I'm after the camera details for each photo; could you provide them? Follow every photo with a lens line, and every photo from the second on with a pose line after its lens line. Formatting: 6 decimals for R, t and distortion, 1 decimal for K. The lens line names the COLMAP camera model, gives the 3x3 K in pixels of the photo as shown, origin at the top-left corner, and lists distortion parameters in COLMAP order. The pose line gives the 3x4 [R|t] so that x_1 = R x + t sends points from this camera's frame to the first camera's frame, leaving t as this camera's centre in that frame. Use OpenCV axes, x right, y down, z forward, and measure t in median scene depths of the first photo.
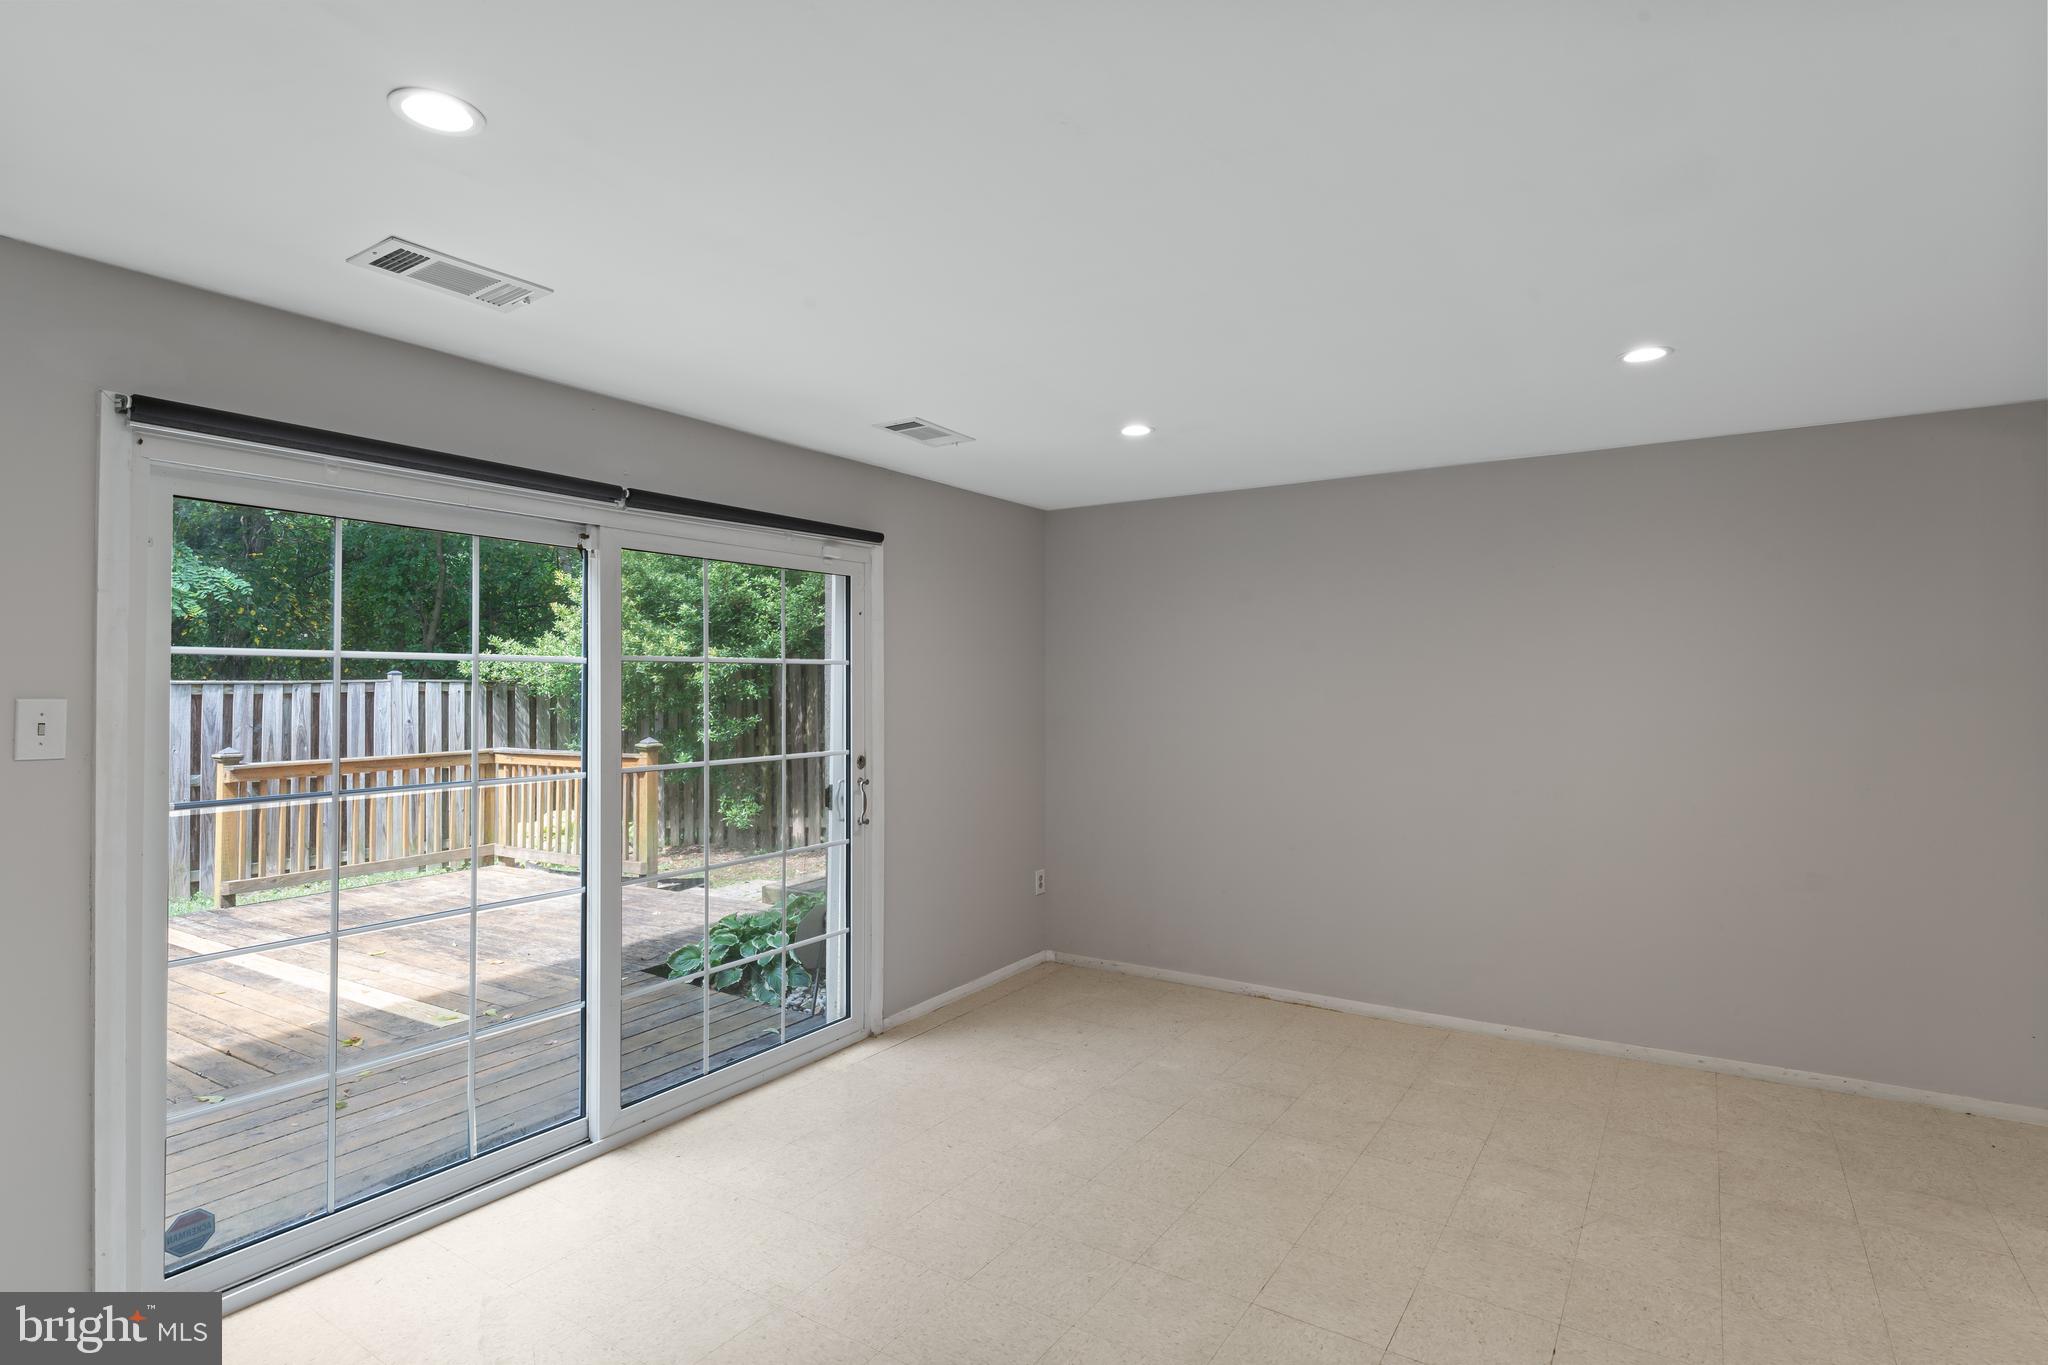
lens RADIAL K [[1050.6, 0, 1074.6], [0, 1050.6, 657.1], [0, 0, 1]] dist [-0.005504, -0.000013]
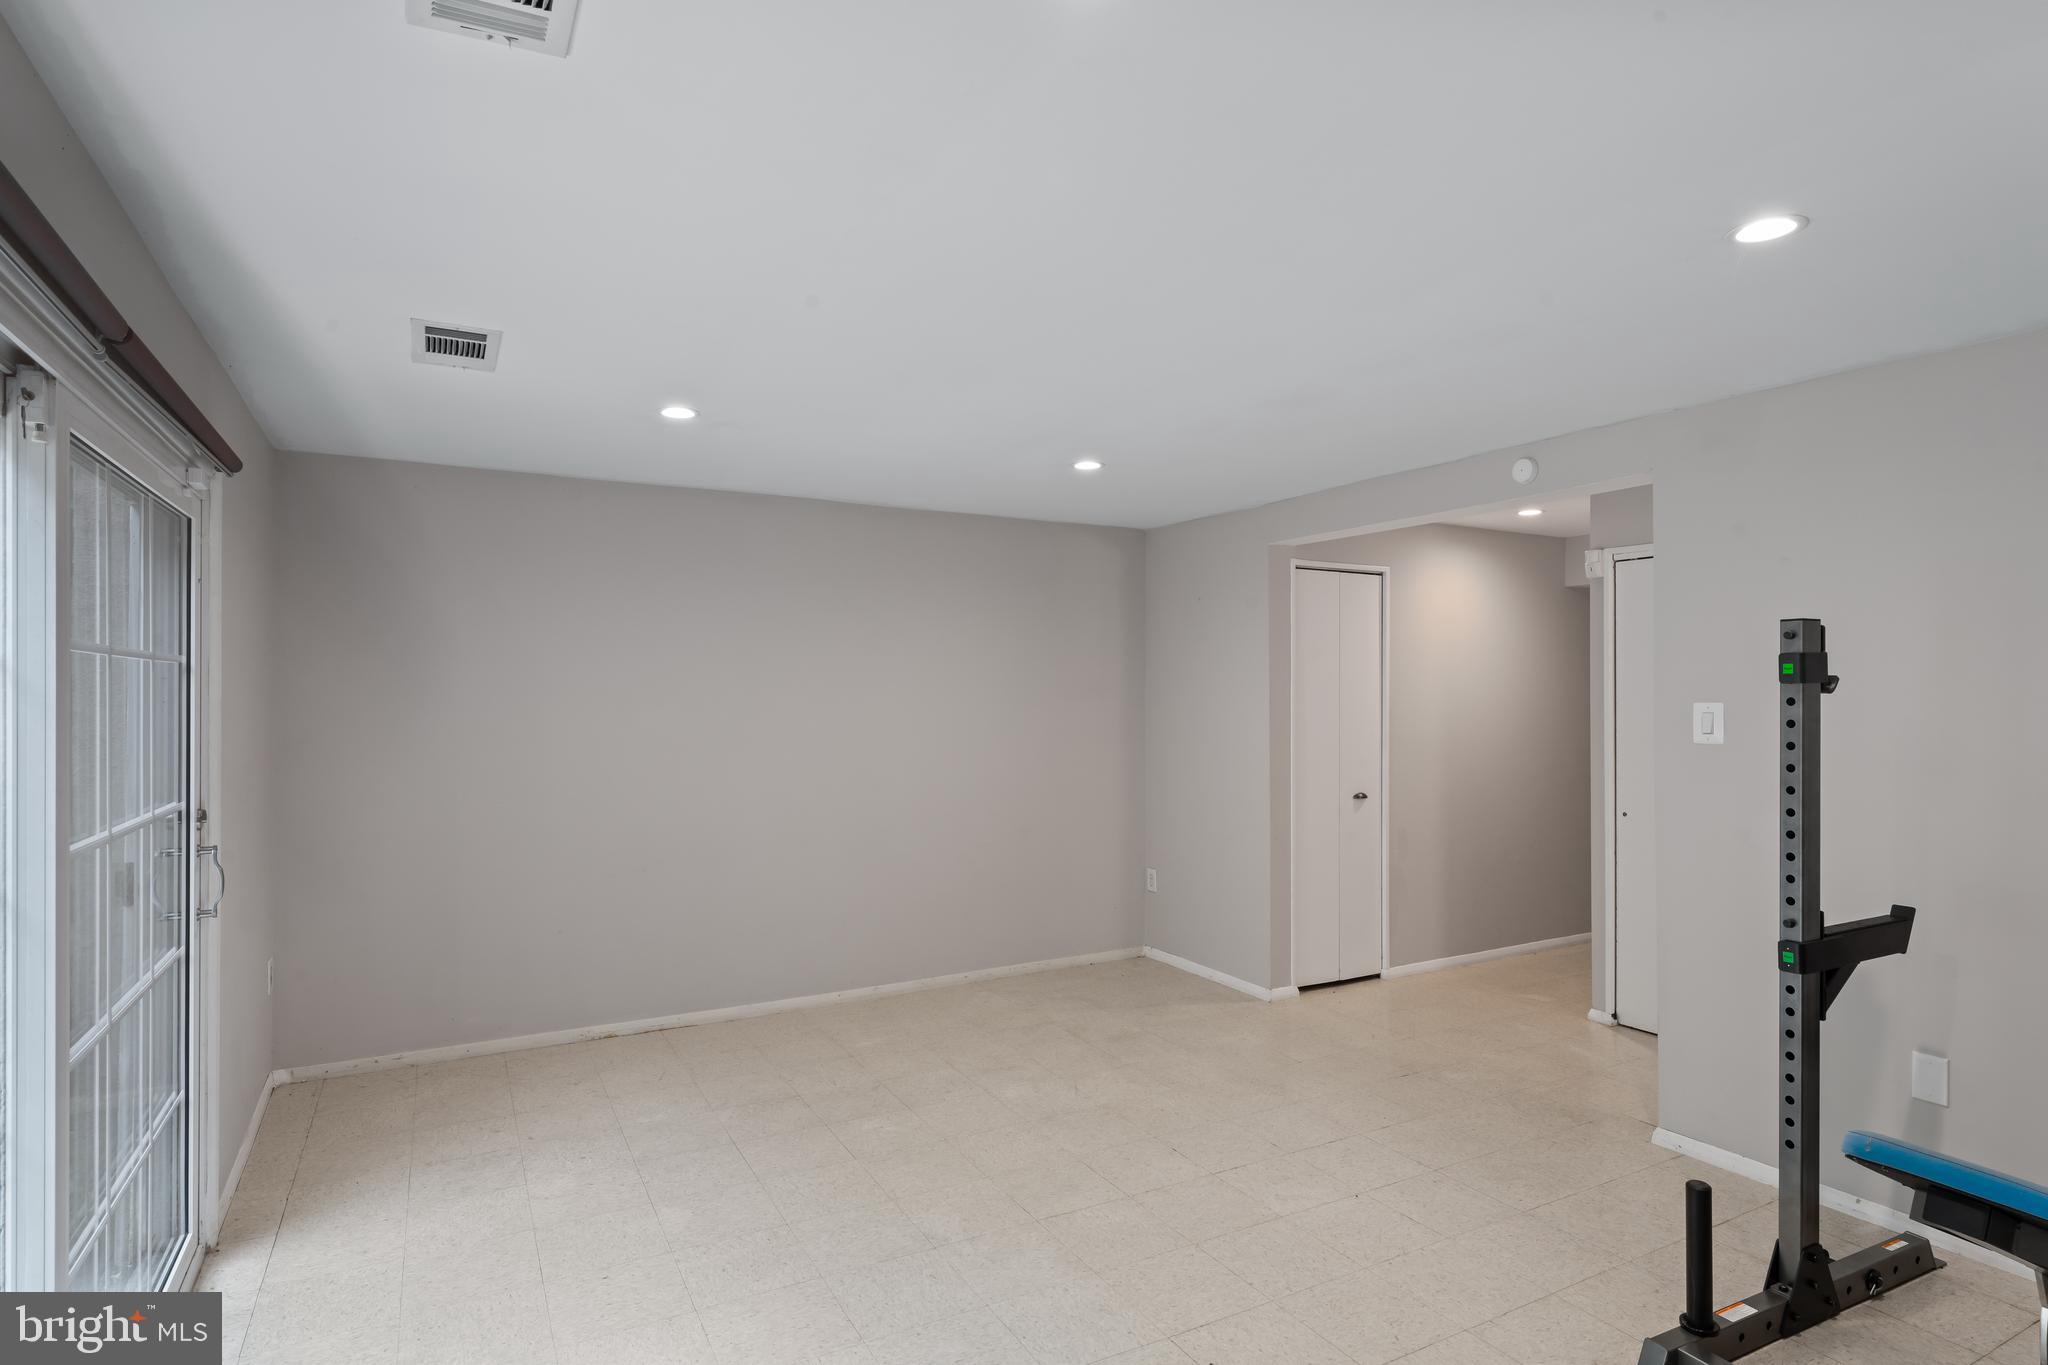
lens RADIAL K [[1050.6, 0, 1057.0], [0, 1050.6, 670.9], [0, 0, 1]] dist [-0.005504, -0.000013]
pose [[0.478277, 0.018140, 0.878022, -0.511151], [-0.016183, 0.999799, -0.011841, 0.010327], [-0.878060, -0.008546, 0.478475, 0.254395]]
